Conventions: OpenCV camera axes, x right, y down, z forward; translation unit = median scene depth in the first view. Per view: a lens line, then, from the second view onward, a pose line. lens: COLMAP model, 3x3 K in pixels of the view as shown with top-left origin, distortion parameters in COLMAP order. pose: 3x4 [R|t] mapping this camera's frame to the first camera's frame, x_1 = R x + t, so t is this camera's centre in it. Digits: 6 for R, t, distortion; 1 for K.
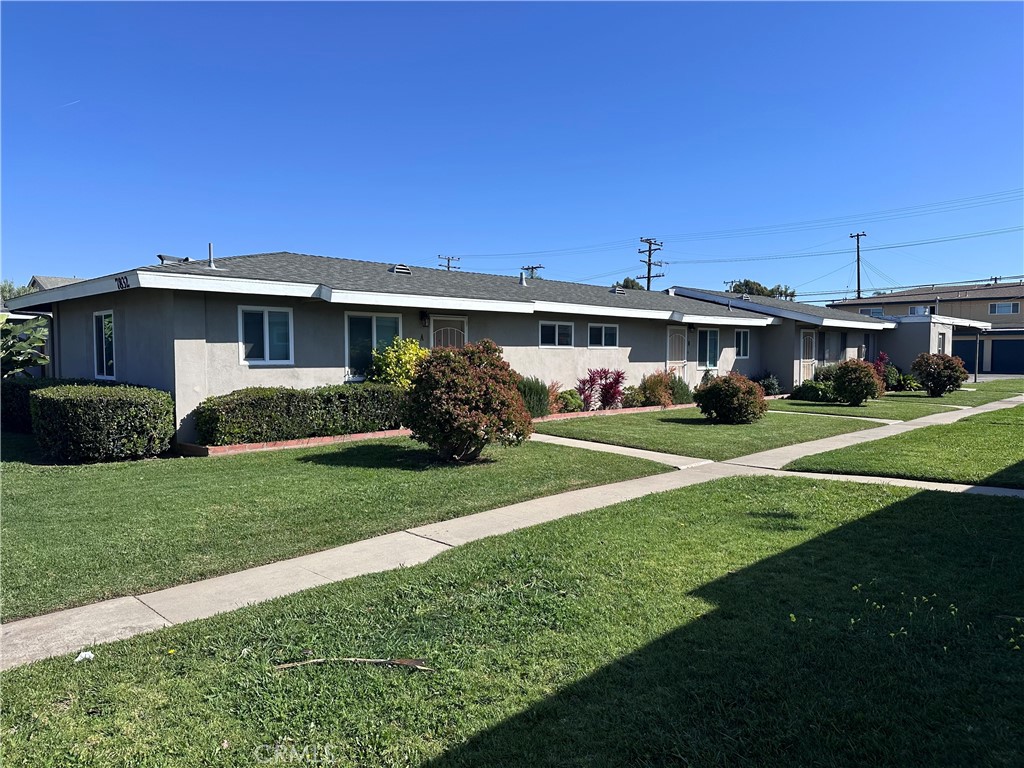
lens RADIAL K [[704.2, 0, 515.5], [0, 704.2, 387.9], [0, 0, 1]] dist [0.040955, -0.031631]
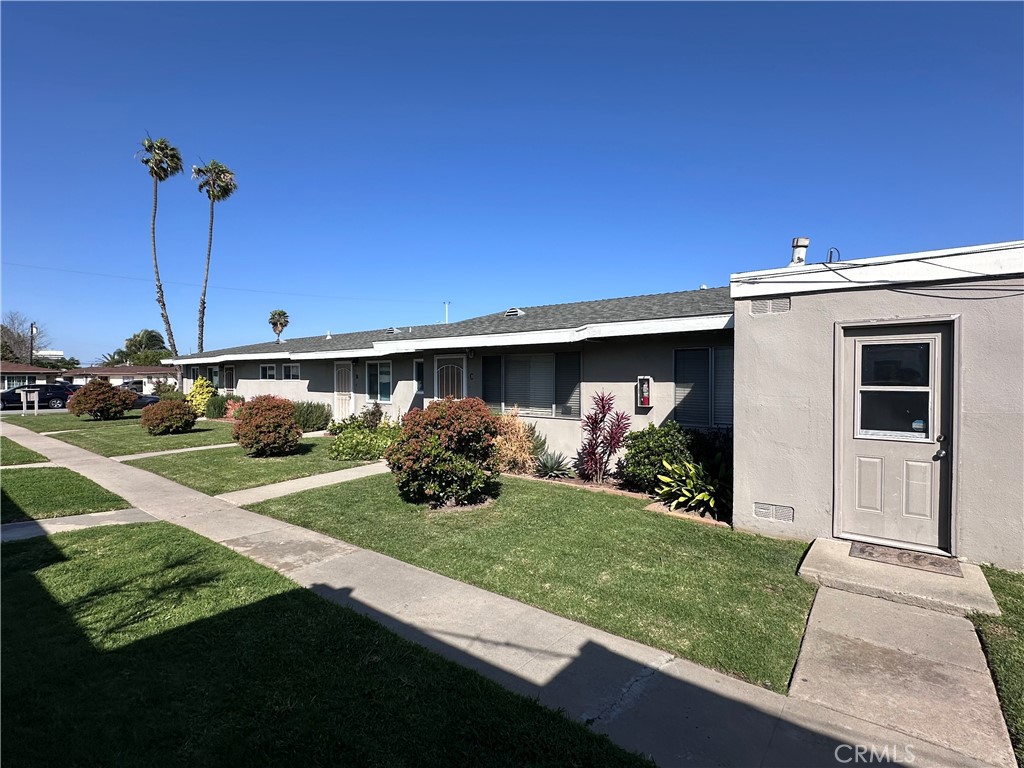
lens RADIAL K [[491.0, 0, 518.2], [0, 491.0, 371.0], [0, 0, 1]] dist [-0.003818, 0.000418]
pose [[0.138141, -0.017267, -0.990262, 1.603120], [-0.054108, 0.998223, -0.024954, -0.105201], [0.988933, 0.057028, 0.136961, 1.808450]]
